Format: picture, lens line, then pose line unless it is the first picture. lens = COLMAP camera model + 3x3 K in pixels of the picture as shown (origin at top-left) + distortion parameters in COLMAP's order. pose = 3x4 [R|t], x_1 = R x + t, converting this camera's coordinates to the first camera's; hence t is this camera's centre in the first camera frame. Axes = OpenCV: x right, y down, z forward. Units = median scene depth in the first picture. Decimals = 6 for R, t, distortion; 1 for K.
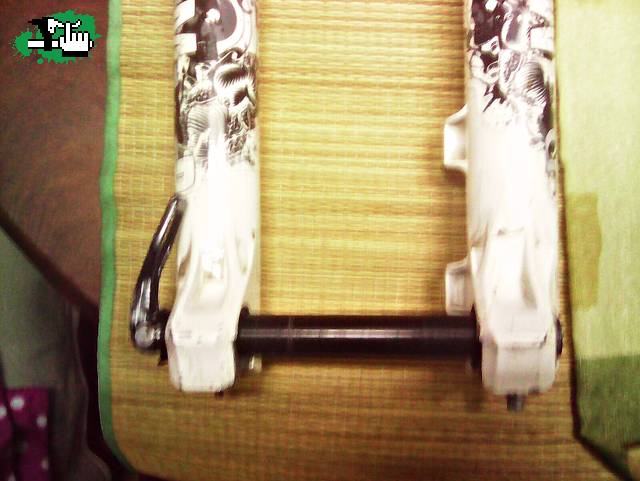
lens RADIAL K [[677.7, 0, 320.0], [0, 677.7, 240.5], [0, 0, 1]] dist [0.072226, -0.513127]
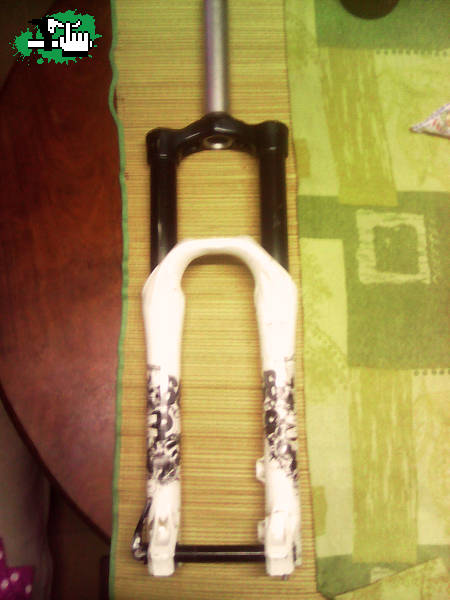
lens RADIAL K [[635.4, 0, 225.0], [0, 635.4, 300.0], [0, 0, 1]] dist [0.072226, -0.513127]
pose [[0.999682, -0.005007, 0.024734, 0.015190], [0.009302, 0.984218, -0.176718, -0.356151], [-0.023458, 0.176892, 0.983951, -1.436574]]
